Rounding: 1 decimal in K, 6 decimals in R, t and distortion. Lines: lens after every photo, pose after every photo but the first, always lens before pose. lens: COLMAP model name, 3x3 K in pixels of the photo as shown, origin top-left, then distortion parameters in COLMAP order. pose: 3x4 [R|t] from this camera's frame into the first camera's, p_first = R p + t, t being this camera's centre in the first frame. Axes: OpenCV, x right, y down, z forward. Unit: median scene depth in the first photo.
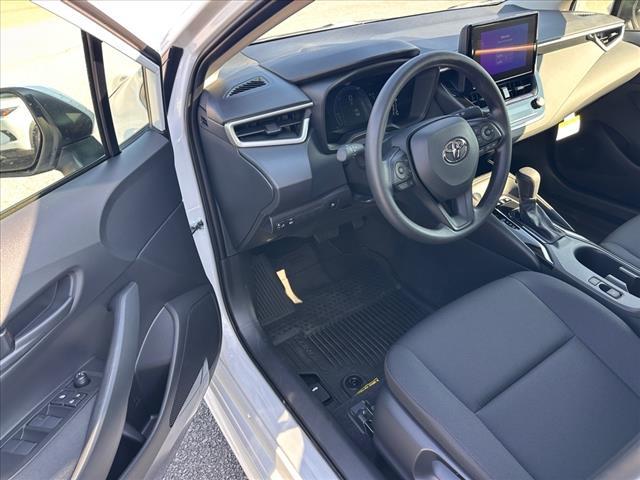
lens RADIAL K [[457.5, 0, 320.0], [0, 457.5, 240.0], [0, 0, 1]] dist [-0.002565, -0.000009]
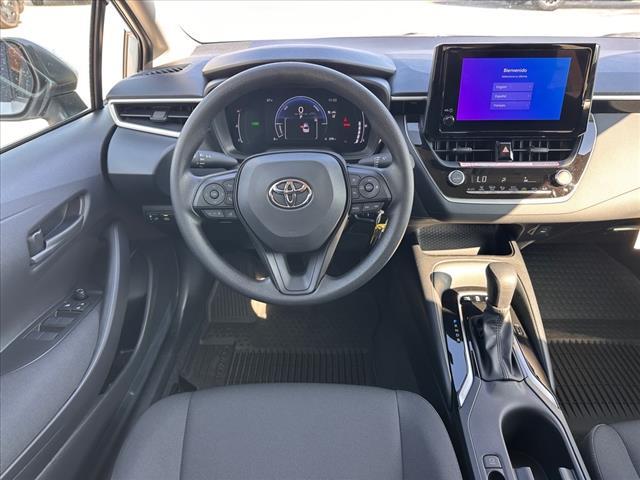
lens RADIAL K [[457.5, 0, 320.0], [0, 457.5, 240.0], [0, 0, 1]] dist [-0.002565, -0.000009]
pose [[0.808186, 0.346027, -0.476552, 0.579144], [-0.348900, 0.933214, 0.085911, -0.163270], [0.474452, 0.096837, 0.874939, 0.284283]]
